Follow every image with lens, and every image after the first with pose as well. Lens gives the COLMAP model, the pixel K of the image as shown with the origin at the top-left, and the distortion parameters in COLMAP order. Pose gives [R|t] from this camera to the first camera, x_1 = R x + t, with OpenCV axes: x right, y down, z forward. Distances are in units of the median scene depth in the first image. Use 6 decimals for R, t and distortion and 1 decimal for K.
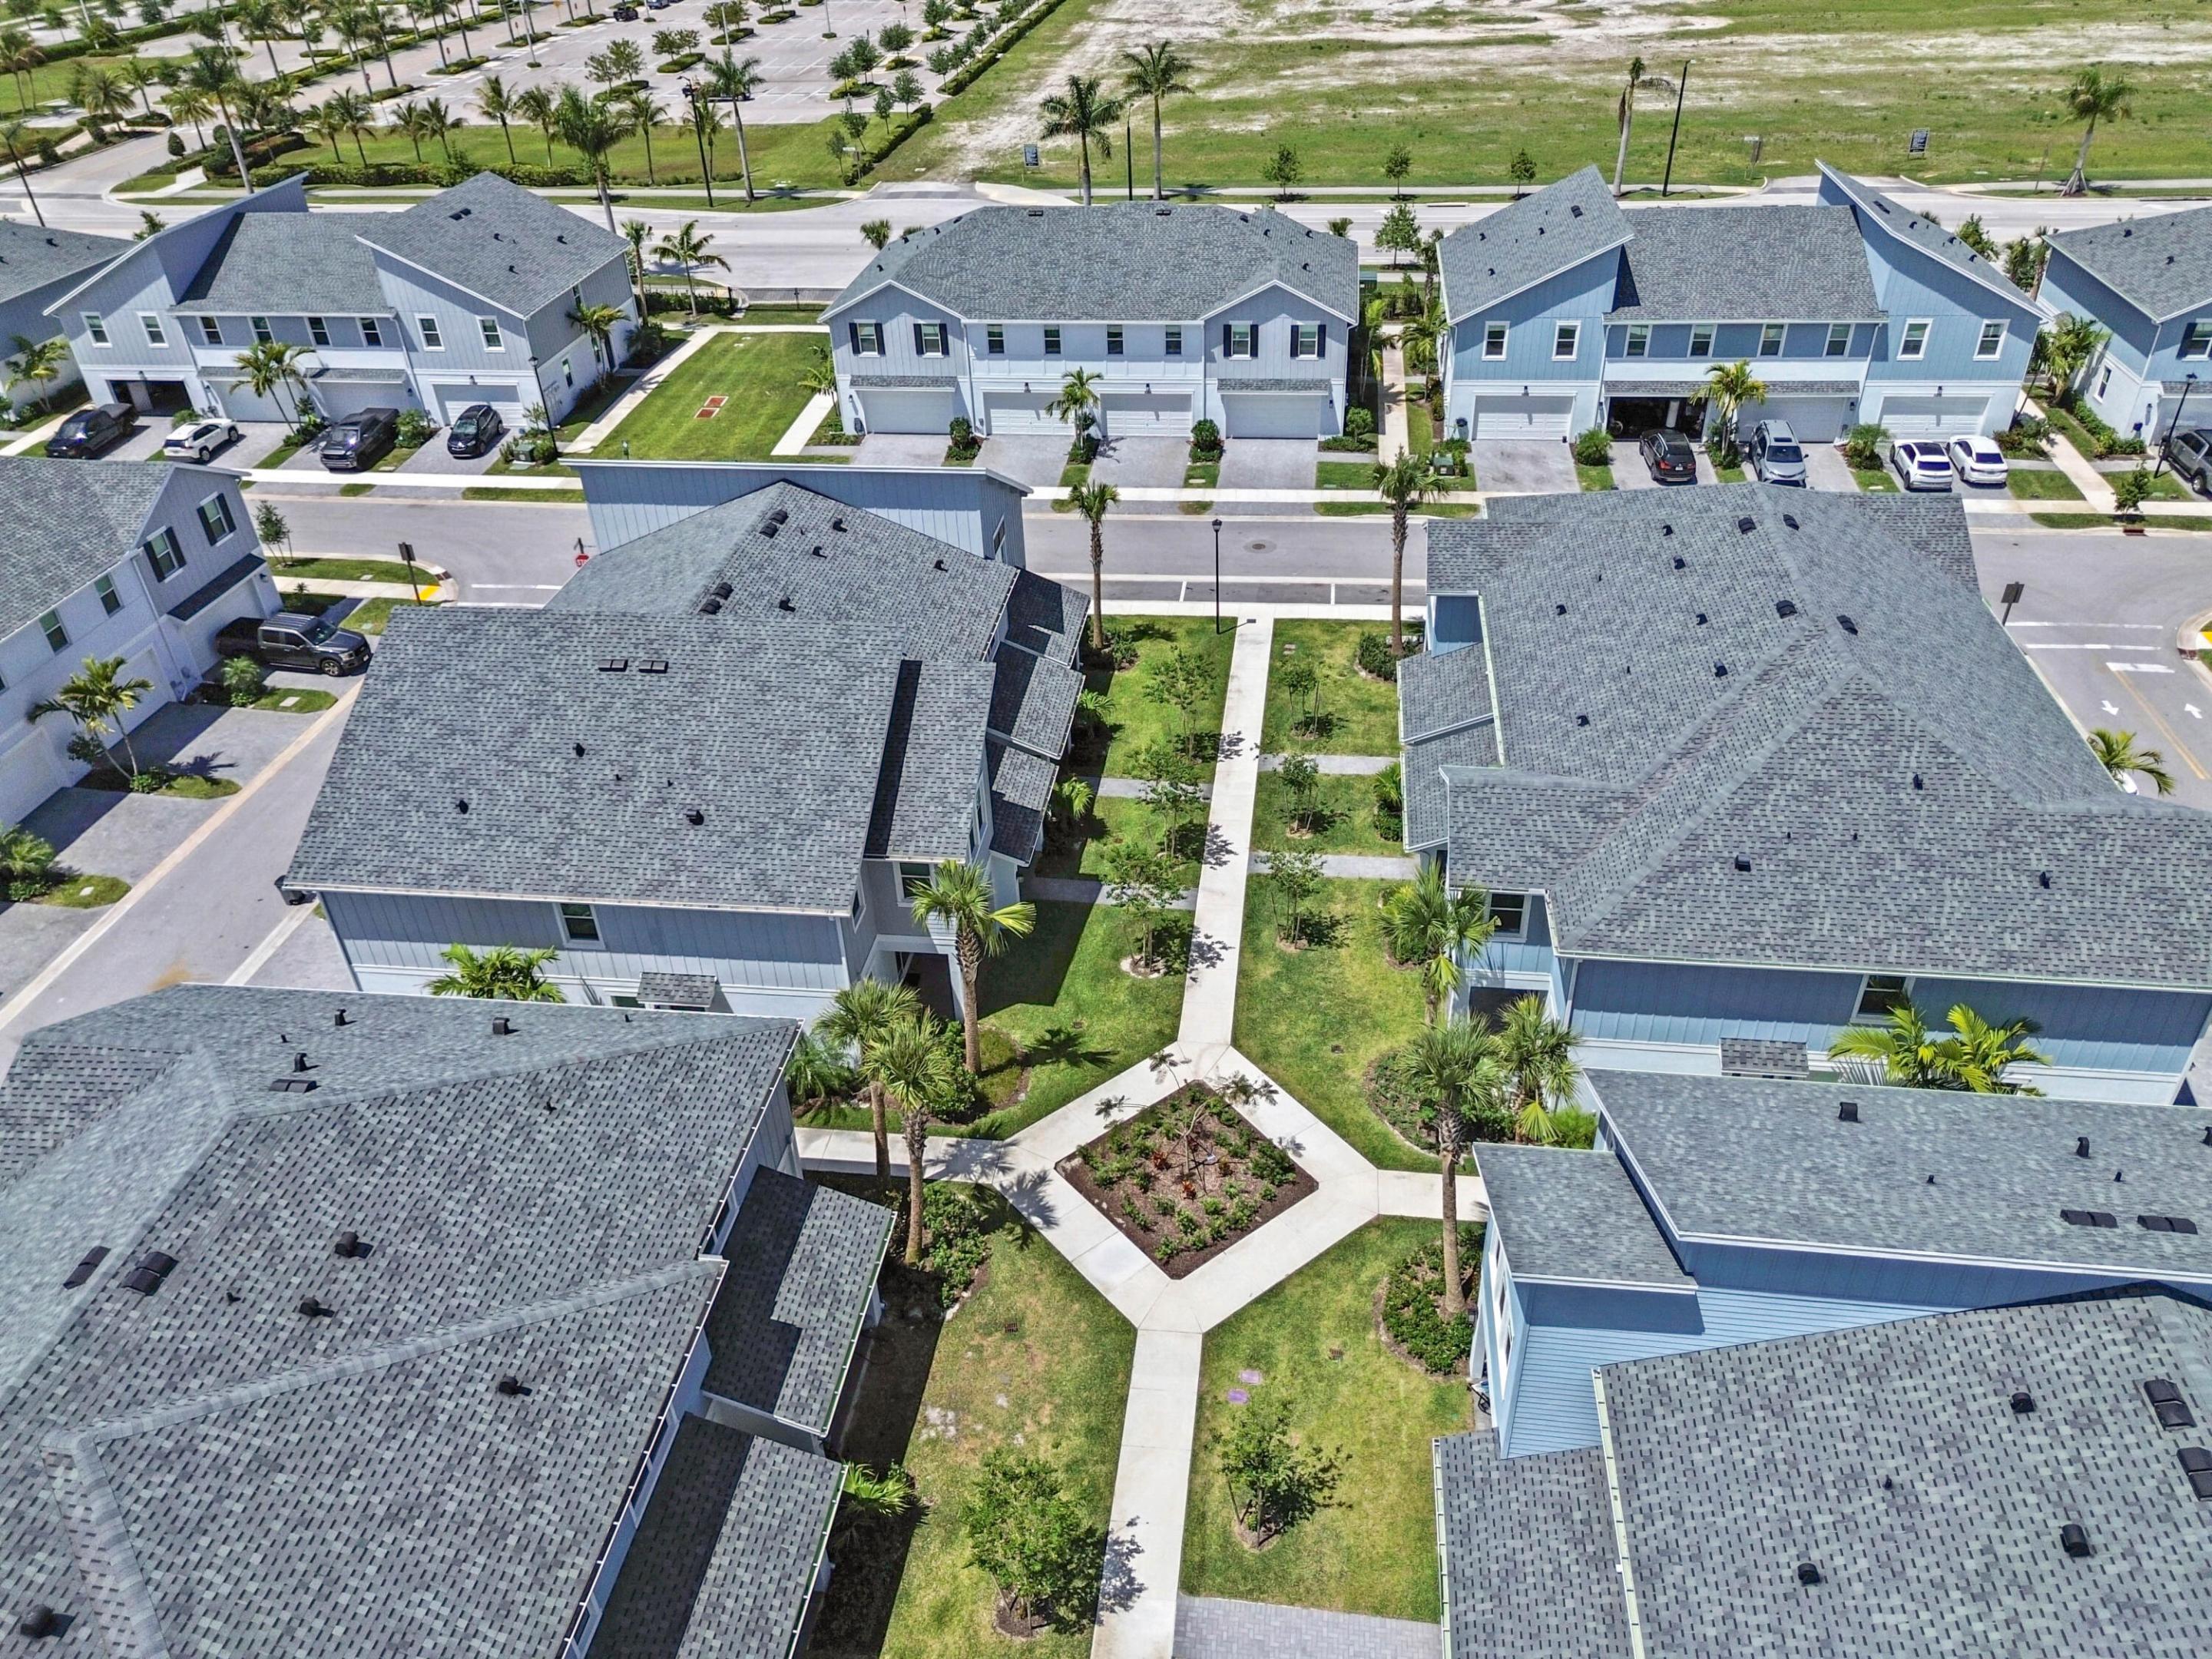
lens RADIAL K [[1568.2, 0, 1118.2], [0, 1568.2, 830.2], [0, 0, 1]] dist [0.044120, -0.026492]
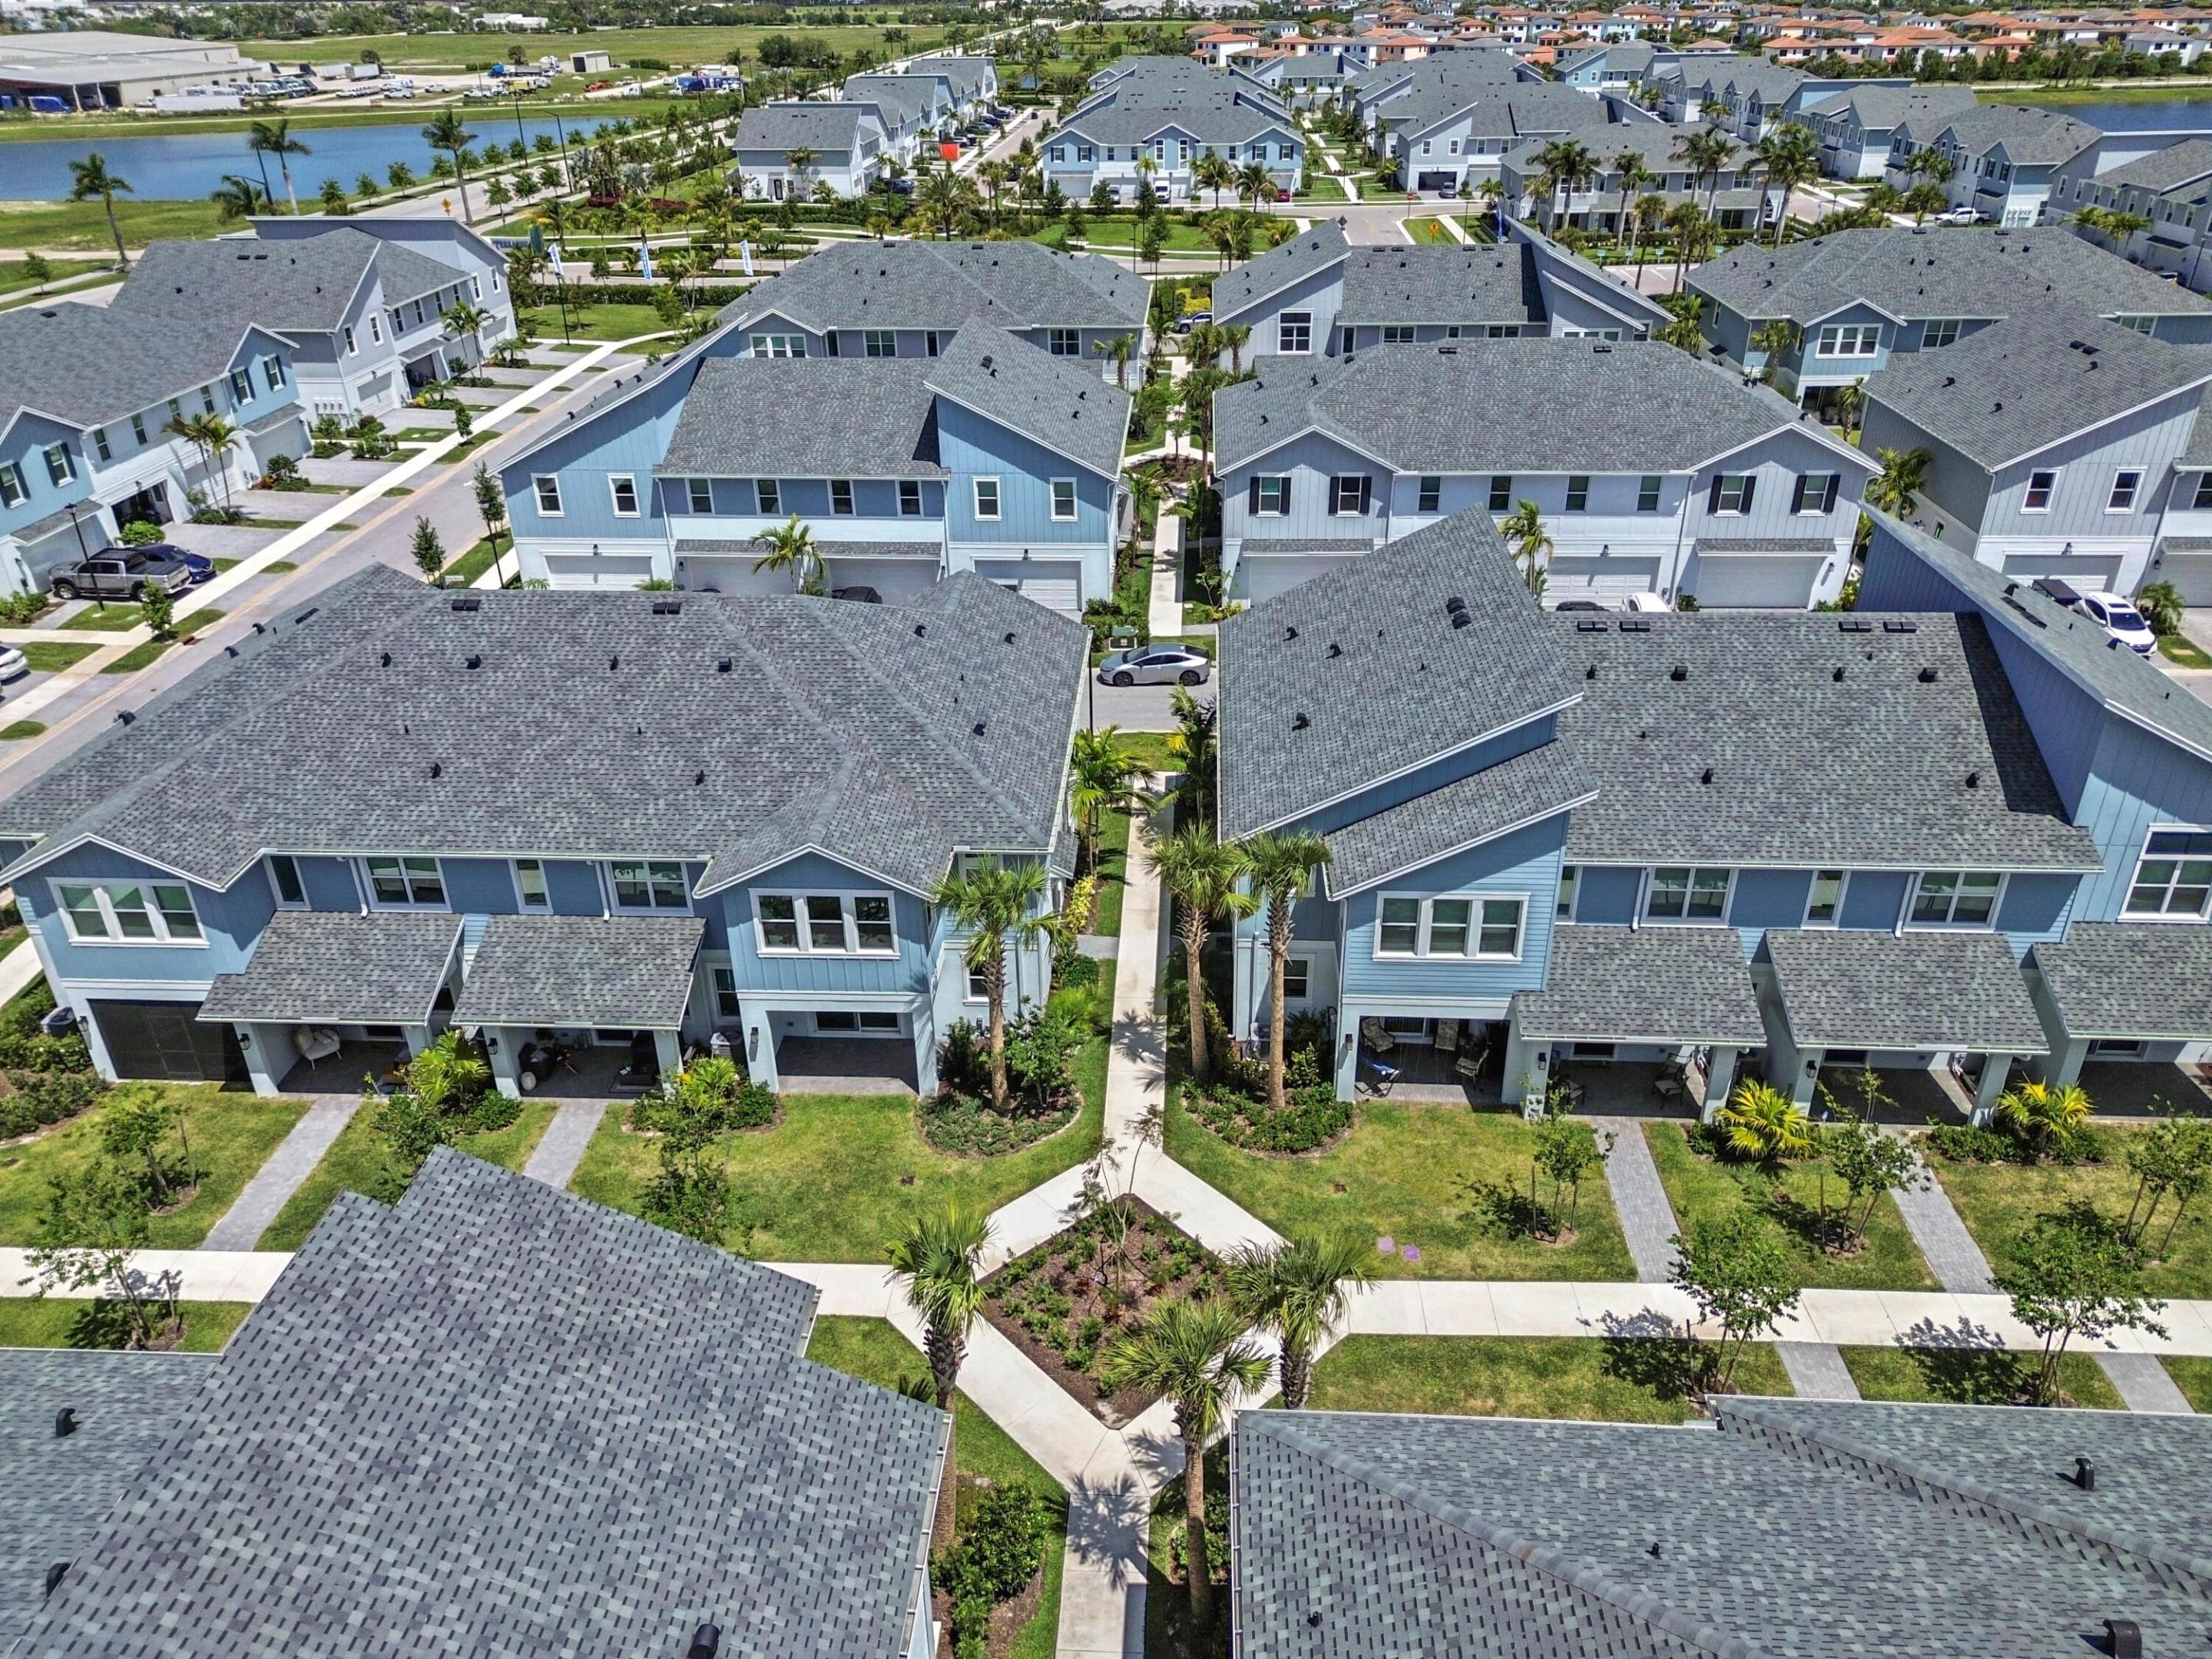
lens RADIAL K [[1552.0, 0, 1106.0], [0, 1552.0, 829.5], [0, 0, 1]] dist [0.106011, -0.157108]
pose [[-0.068927, -0.449026, 0.890856, -0.574508], [0.577414, 0.710248, 0.402668, -0.293627], [-0.813537, 0.542147, 0.210319, 0.678518]]
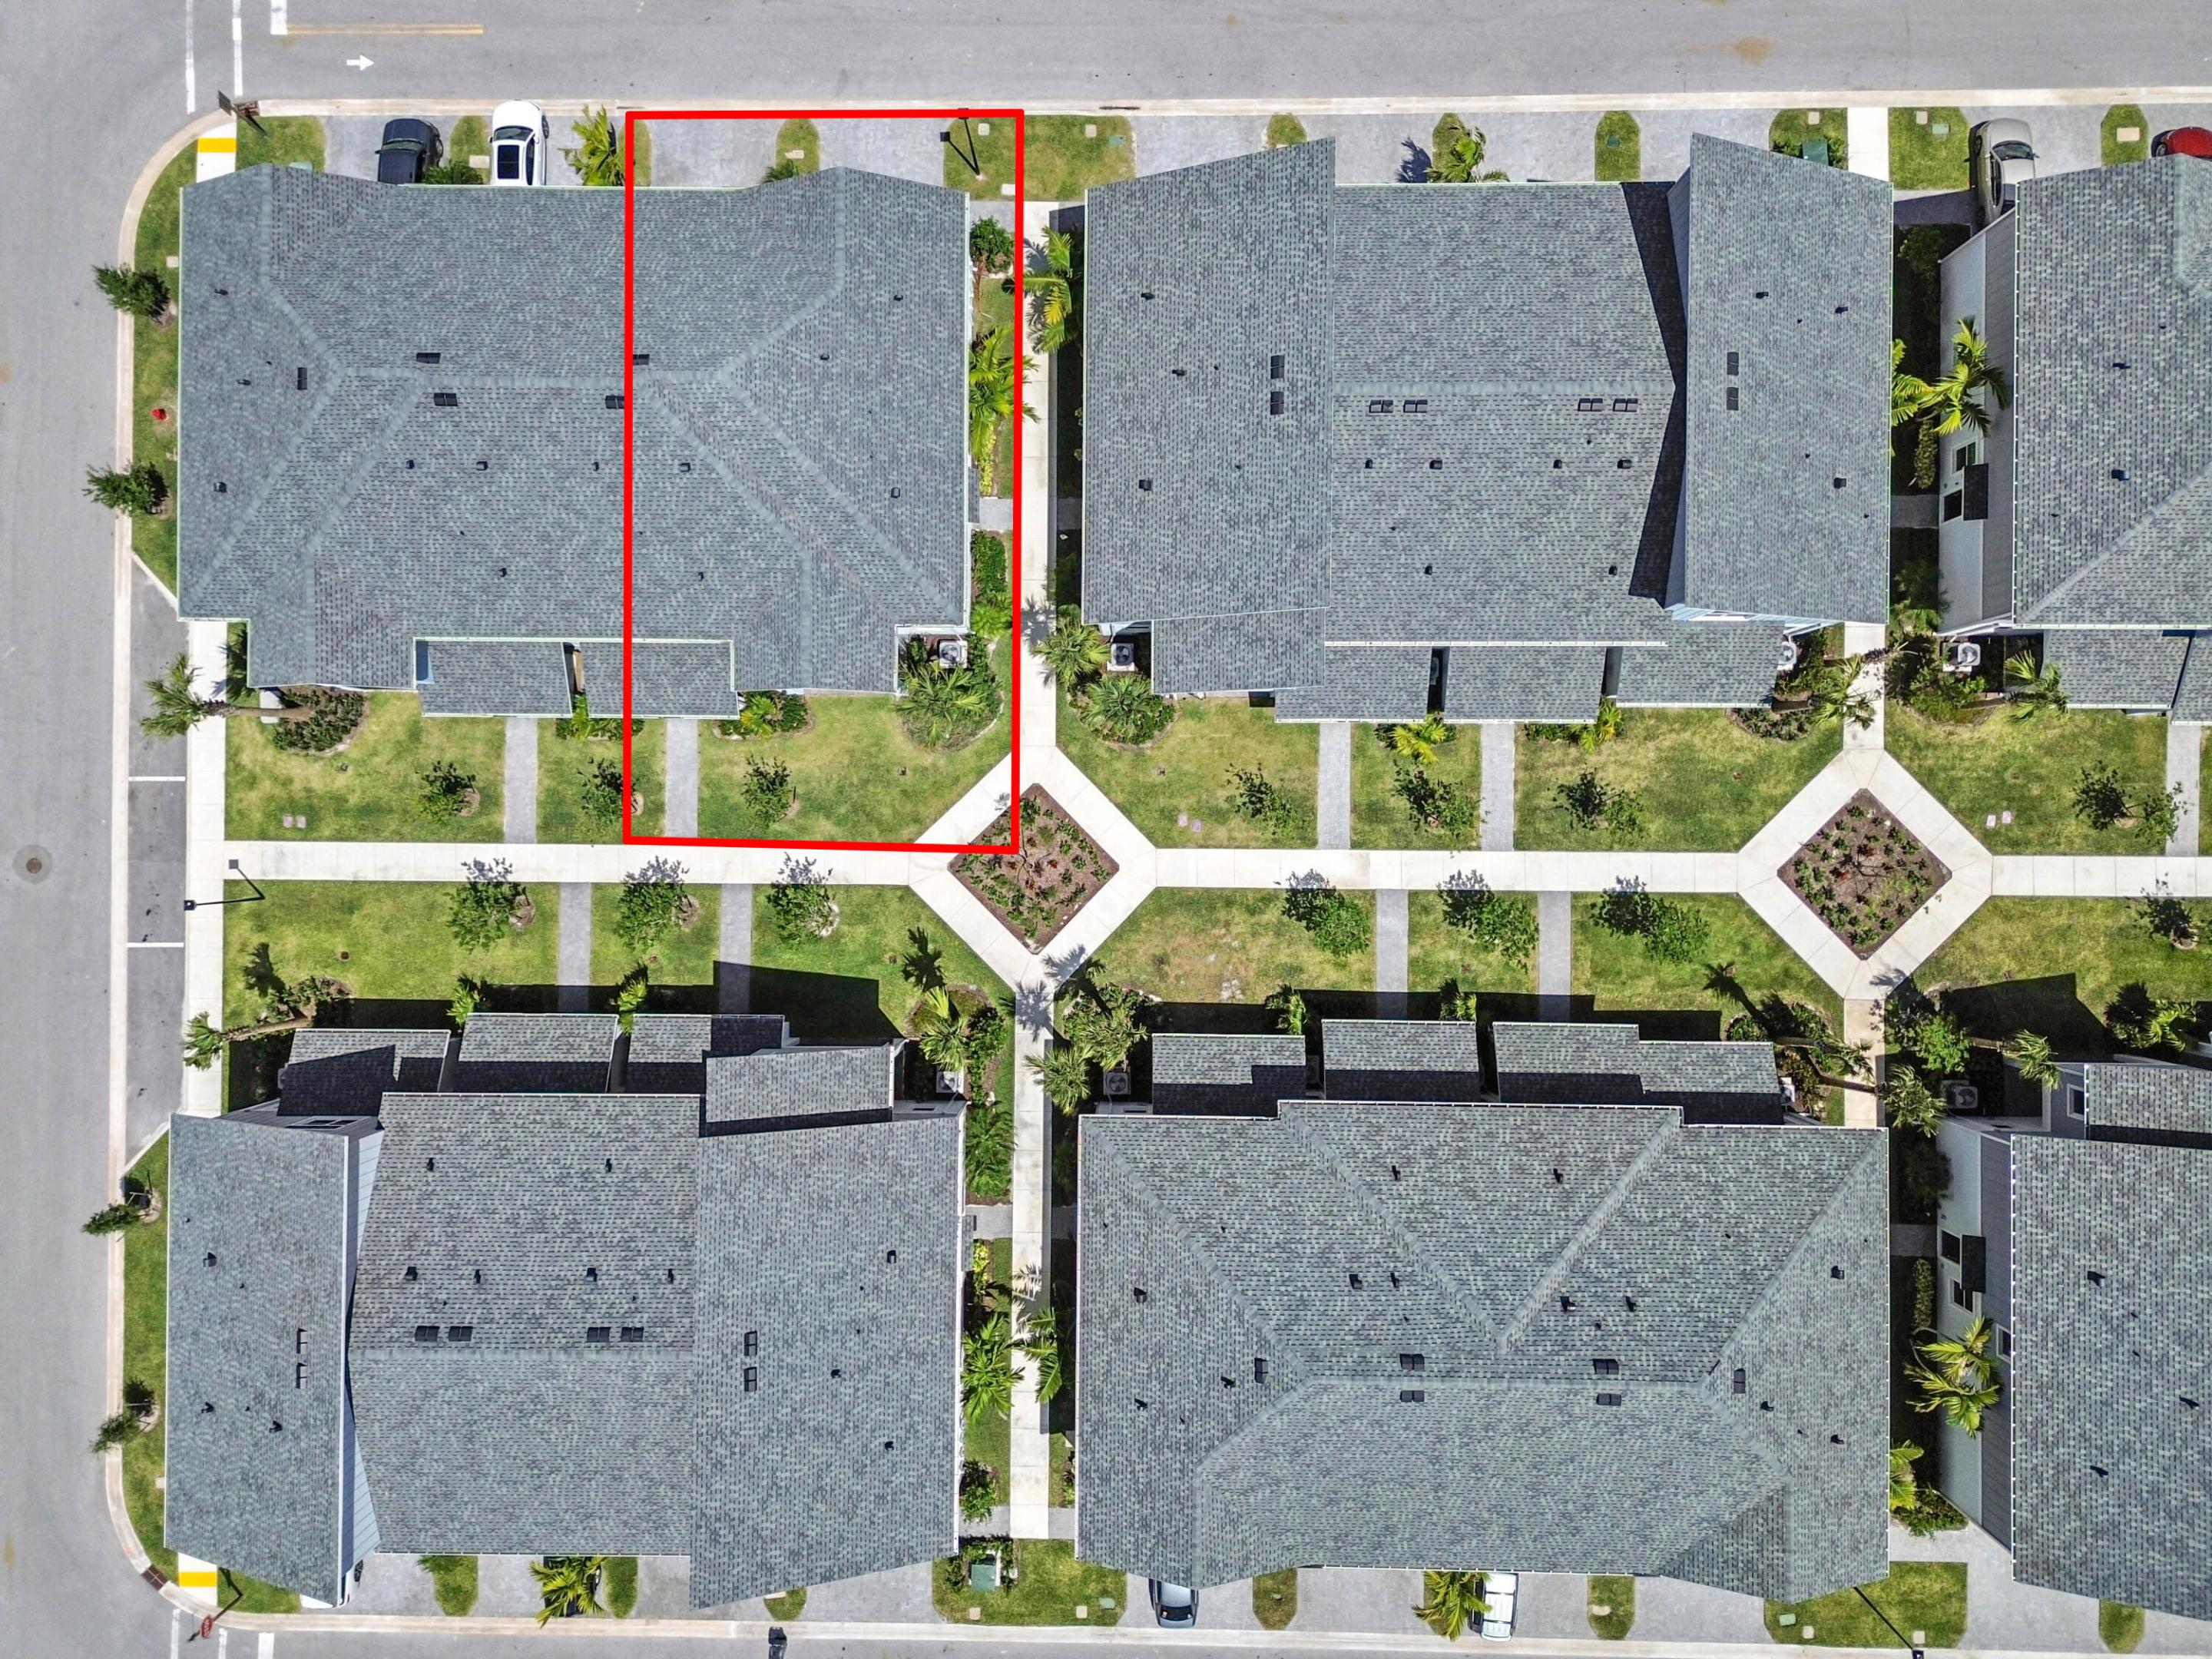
lens RADIAL K [[1552.0, 0, 1106.0], [0, 1552.0, 829.5], [0, 0, 1]] dist [0.106011, -0.157108]
pose [[-0.117392, -0.992487, 0.034476, 0.019808], [0.585286, -0.041098, 0.809785, -0.948355], [-0.802284, 0.115241, 0.585713, 0.047406]]
